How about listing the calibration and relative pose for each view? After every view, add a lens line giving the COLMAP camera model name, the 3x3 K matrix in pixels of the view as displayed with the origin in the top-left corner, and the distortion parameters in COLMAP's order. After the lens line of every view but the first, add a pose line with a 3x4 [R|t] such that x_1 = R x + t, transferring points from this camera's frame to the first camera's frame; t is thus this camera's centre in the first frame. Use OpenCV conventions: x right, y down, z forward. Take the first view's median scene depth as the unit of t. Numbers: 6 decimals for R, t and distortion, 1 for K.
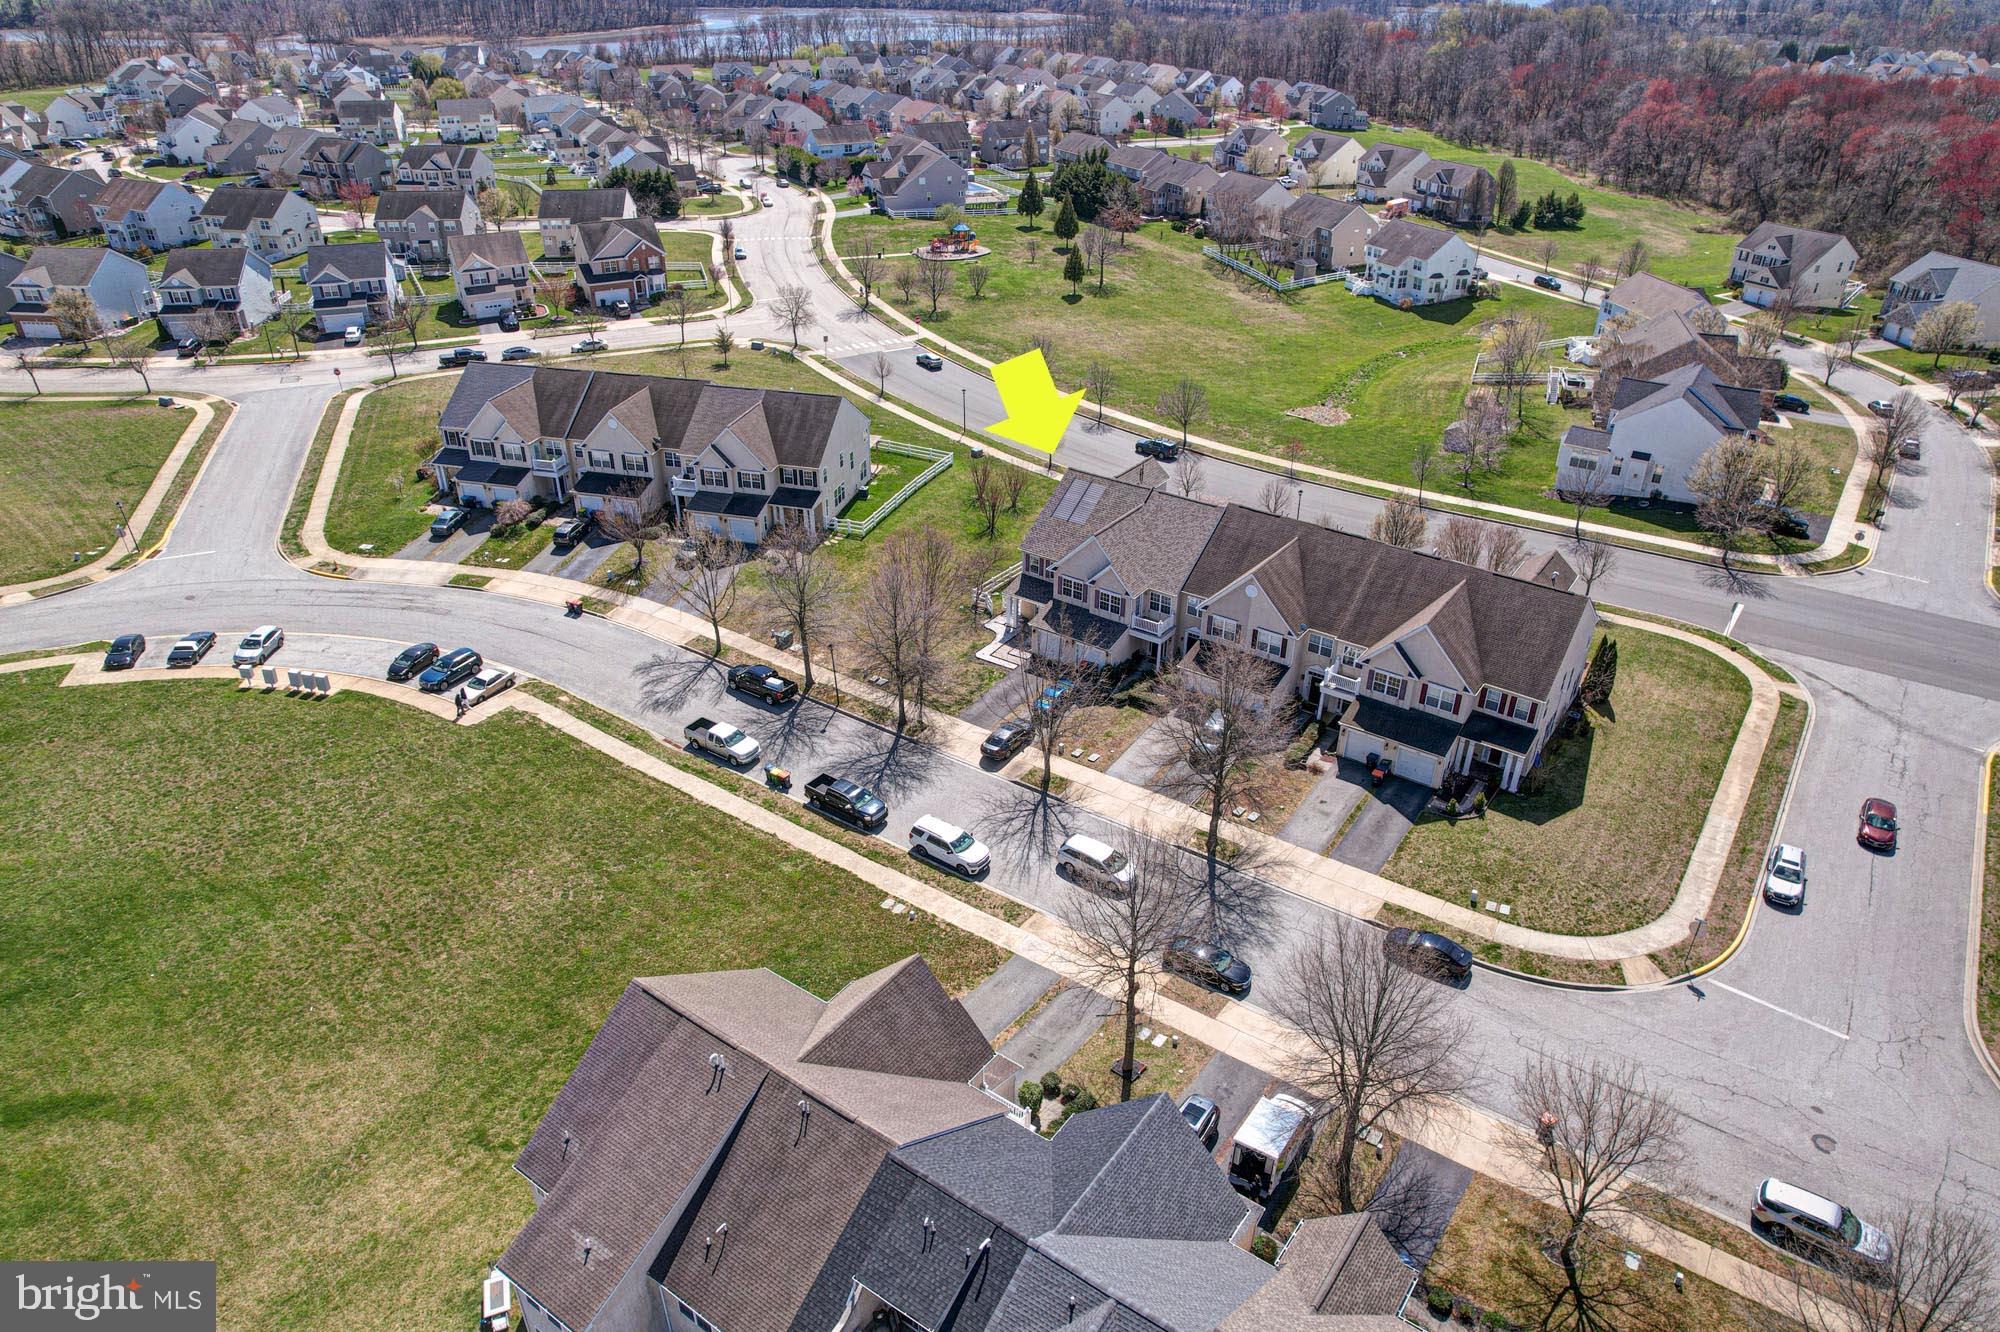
lens RADIAL K [[1291.7, 0, 993.1], [0, 1291.7, 668.6], [0, 0, 1]] dist [-0.083287, 0.079331]
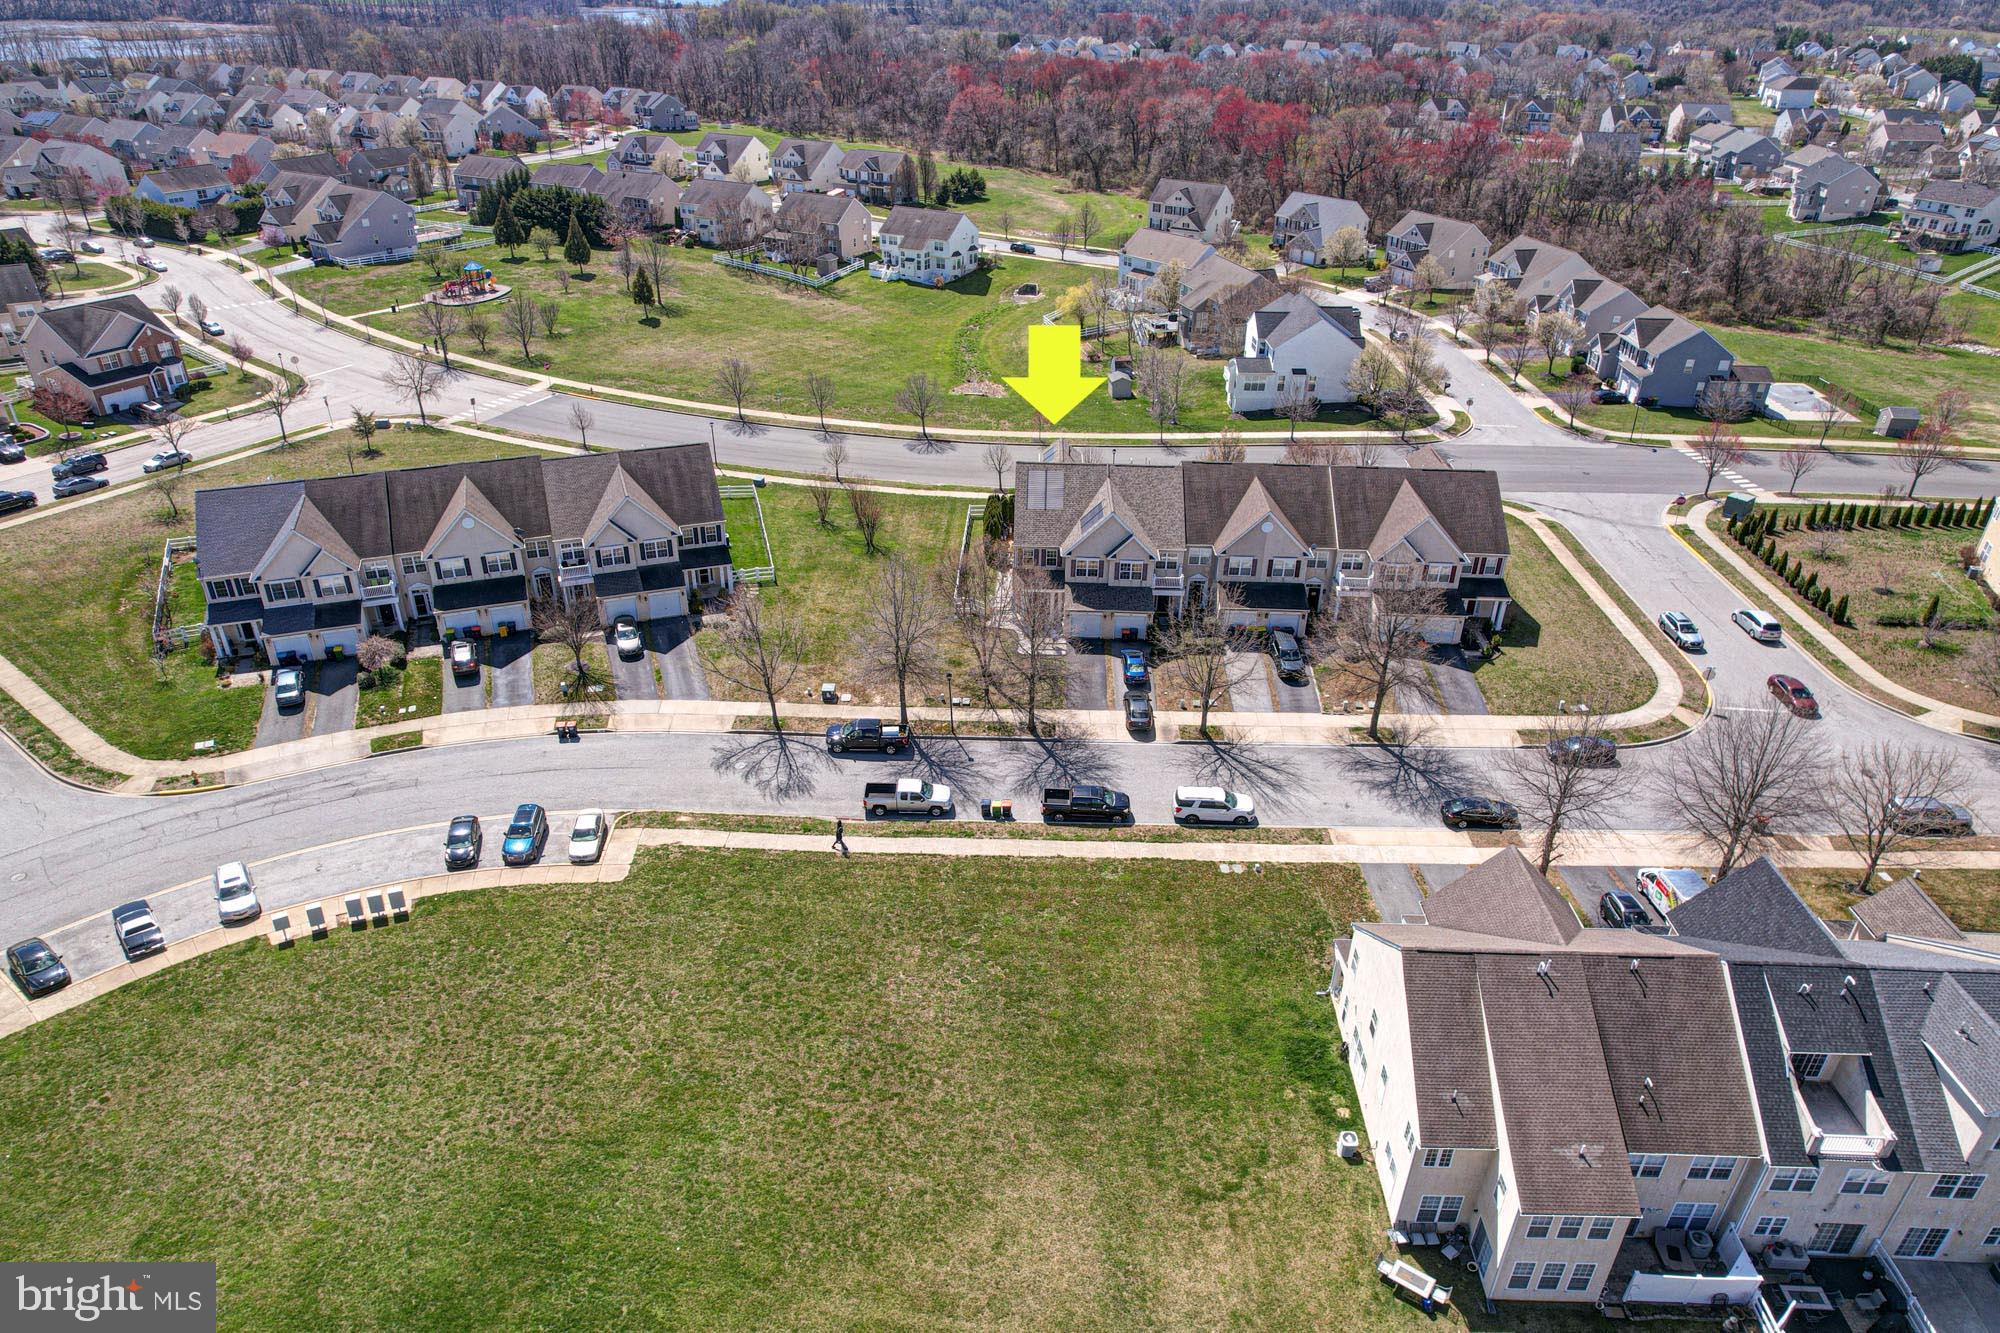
lens RADIAL K [[1291.7, 0, 993.1], [0, 1291.7, 669.1], [0, 0, 1]] dist [-0.083287, 0.079331]
pose [[0.829045, -0.269003, 0.490226, -0.452746], [0.268603, 0.960496, 0.072807, -0.066405], [-0.490445, 0.071316, 0.868549, 0.098402]]
